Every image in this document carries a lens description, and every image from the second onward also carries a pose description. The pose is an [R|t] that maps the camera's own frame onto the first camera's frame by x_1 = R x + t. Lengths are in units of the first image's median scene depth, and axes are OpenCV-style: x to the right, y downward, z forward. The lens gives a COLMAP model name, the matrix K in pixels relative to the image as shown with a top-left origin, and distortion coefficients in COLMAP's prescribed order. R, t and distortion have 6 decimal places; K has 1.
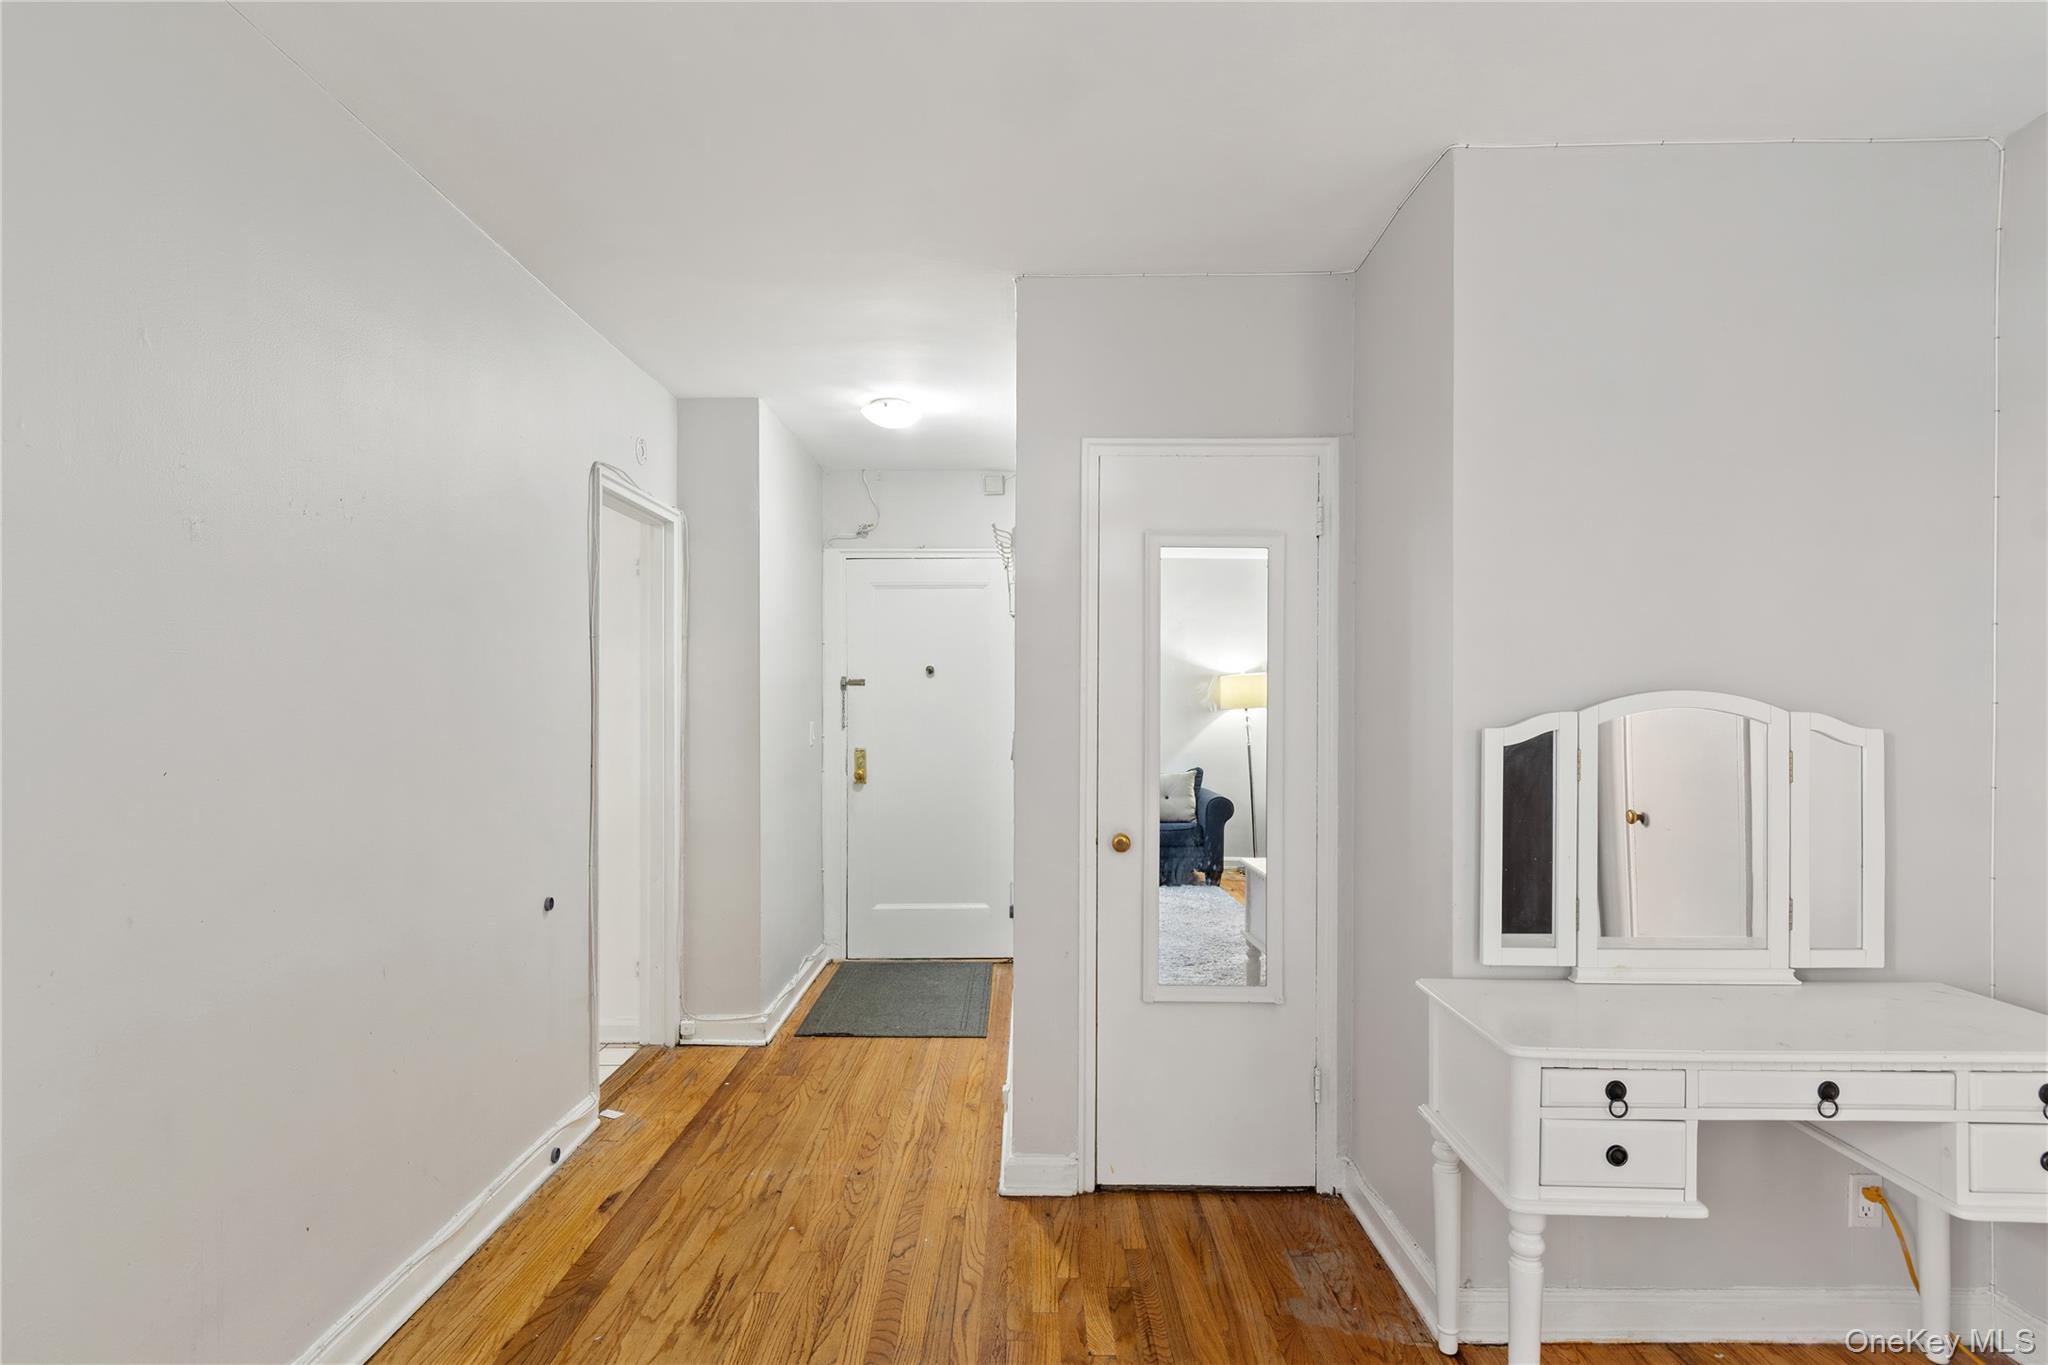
lens RADIAL K [[1099.9, 0, 1021.2], [0, 1099.9, 705.6], [0, 0, 1]] dist [0.000745, -0.000234]
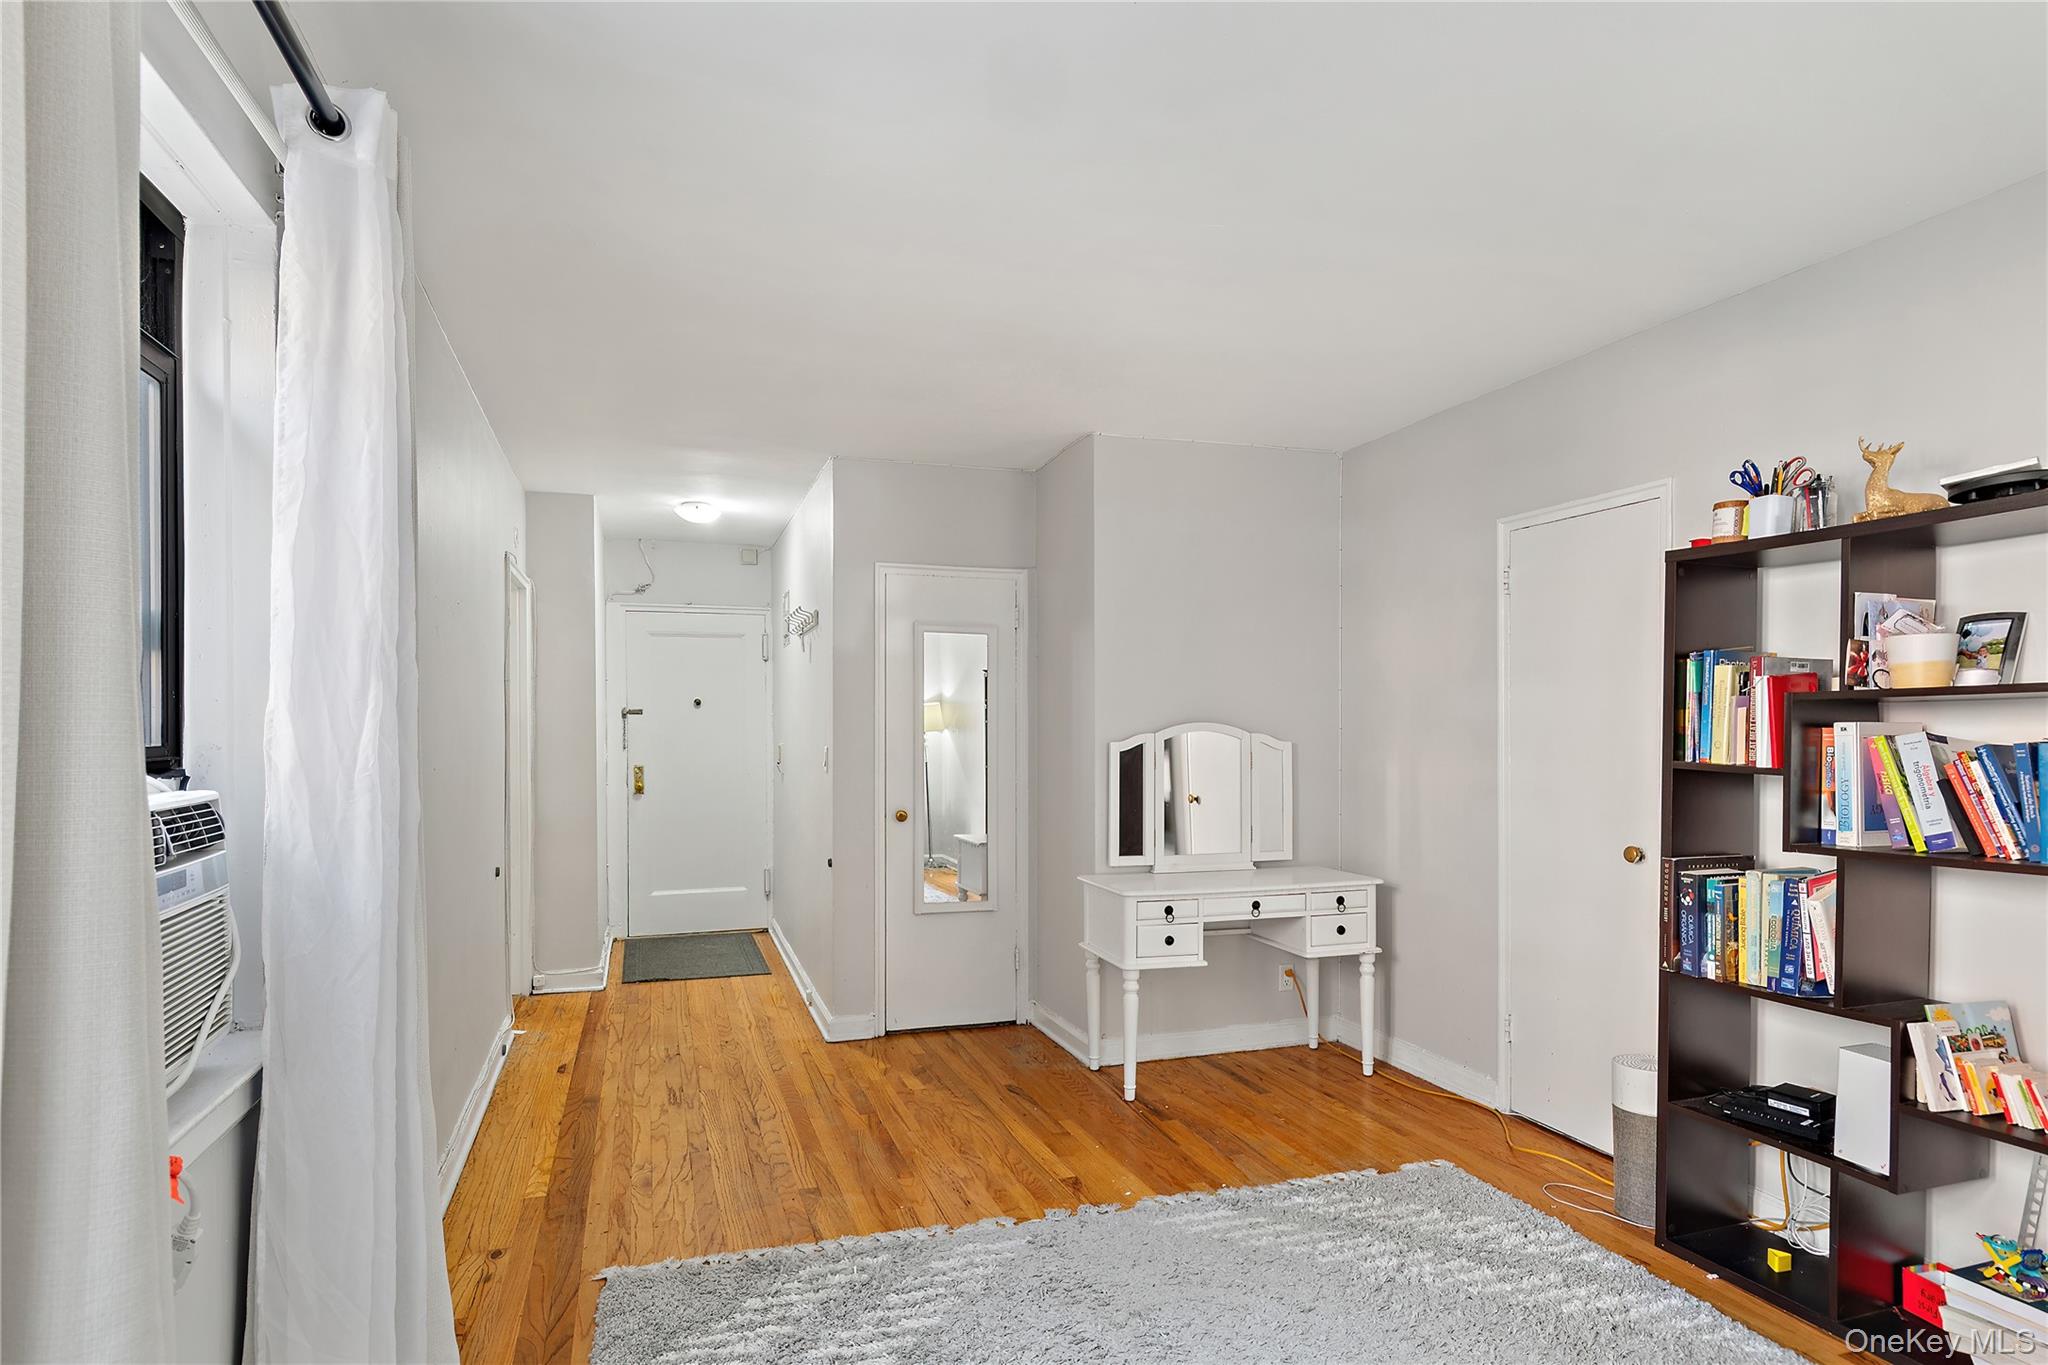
lens RADIAL K [[1099.9, 0, 1021.2], [0, 1099.9, 705.6], [0, 0, 1]] dist [0.000745, -0.000234]
pose [[0.947406, 0.005725, 0.319982, -0.263699], [0.001352, 0.999759, -0.021889, -0.001205], [-0.320030, 0.021171, 0.947171, -0.594066]]
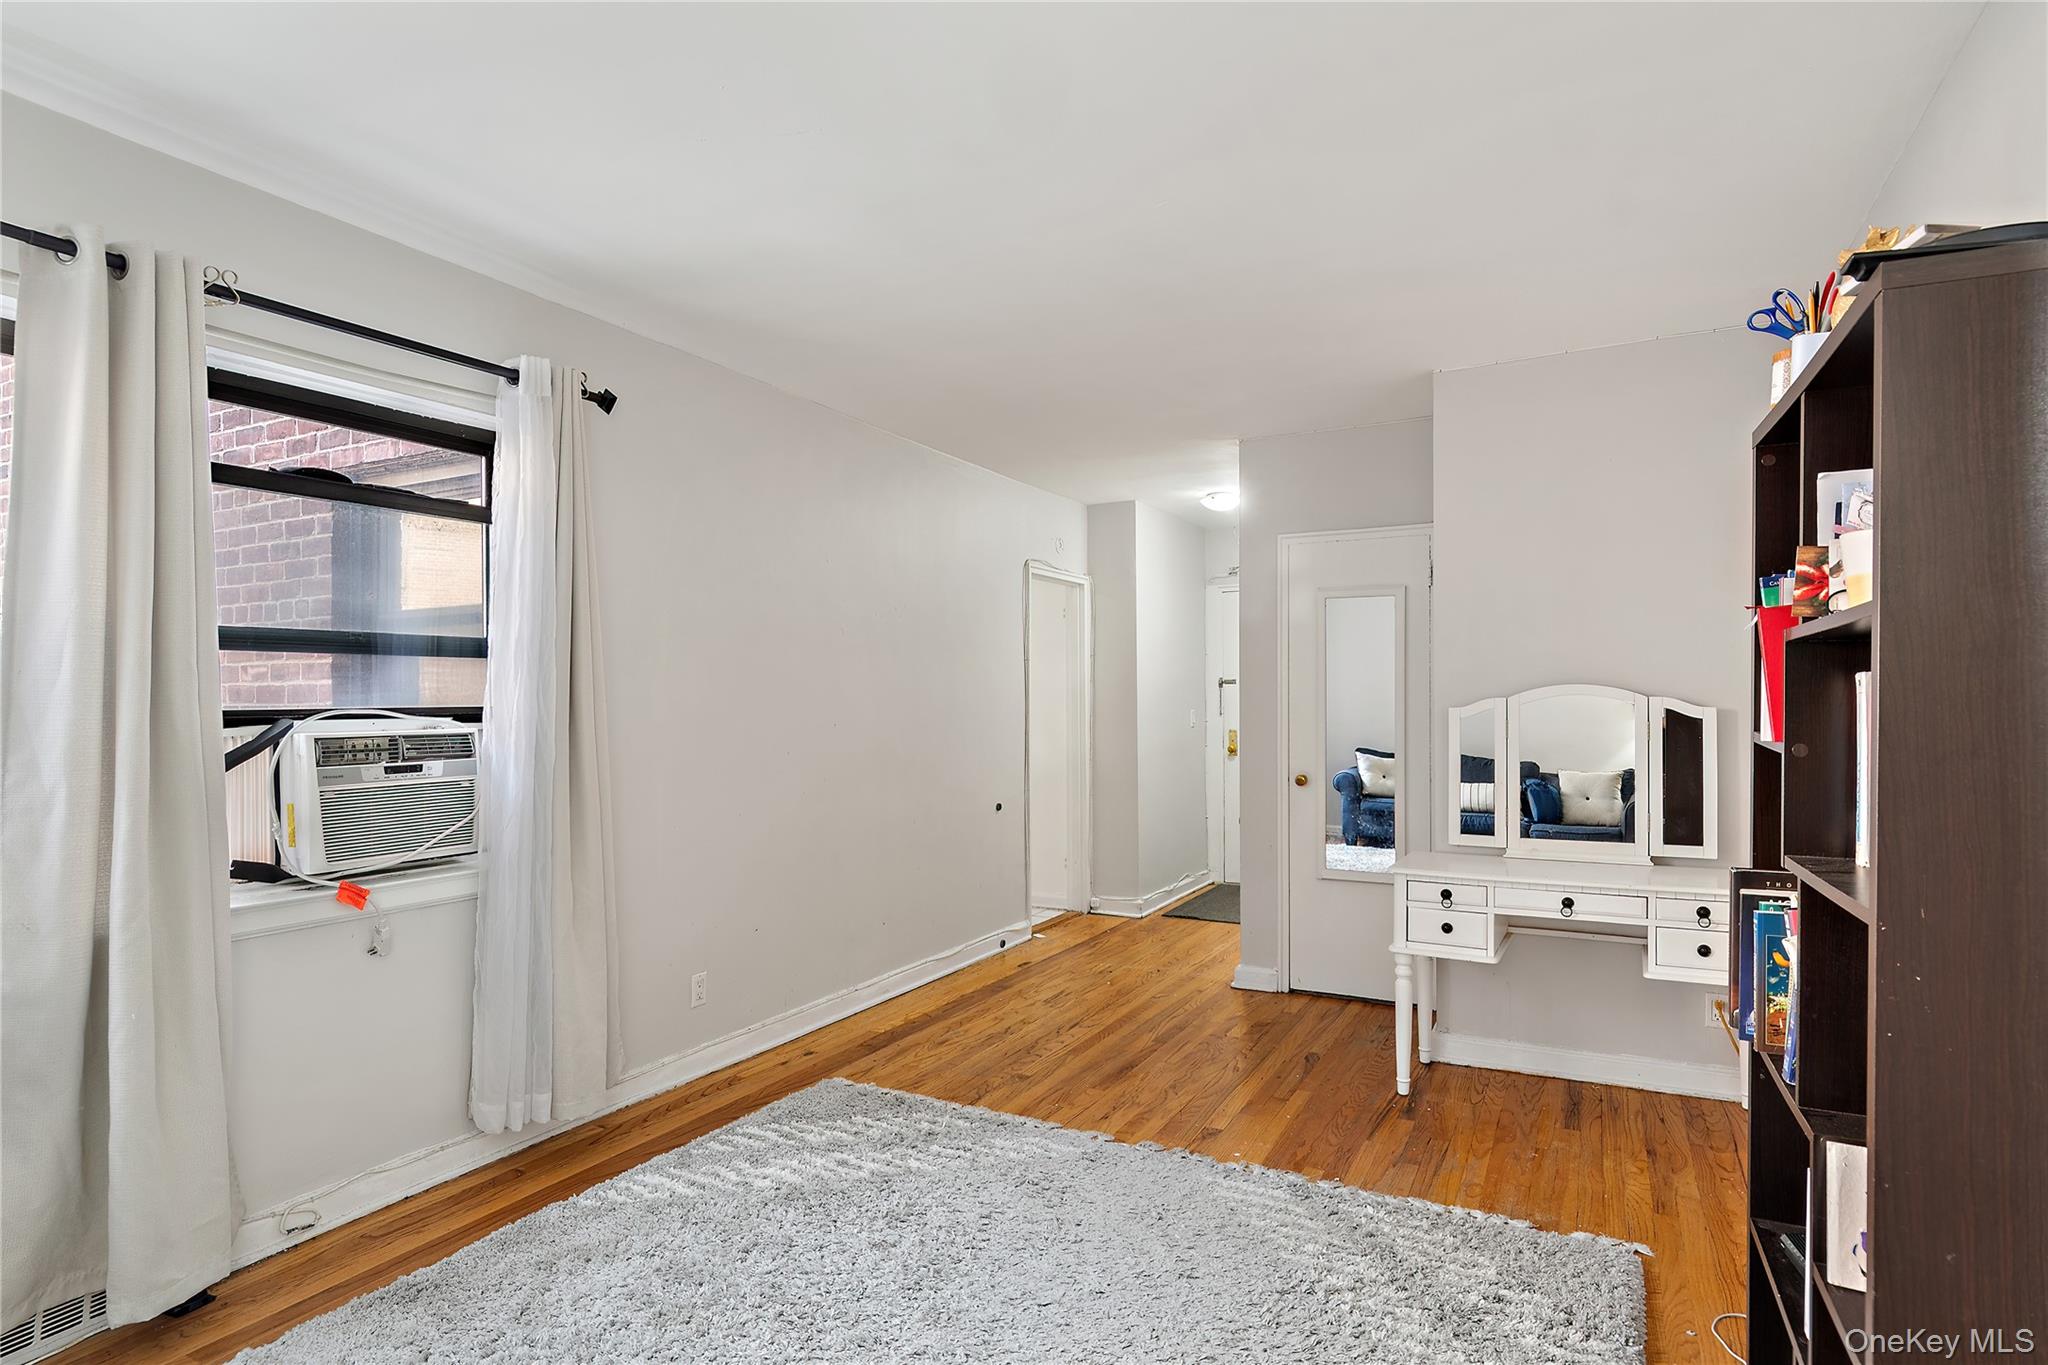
lens RADIAL K [[1102.2, 0, 1018.4], [0, 1102.2, 674.5], [0, 0, 1]] dist [0.000877, 0.000901]
pose [[0.887085, -0.018096, -0.461252, 0.485816], [0.007473, 0.999663, -0.024847, 0.004619], [0.461546, 0.018595, 0.886921, -0.669192]]
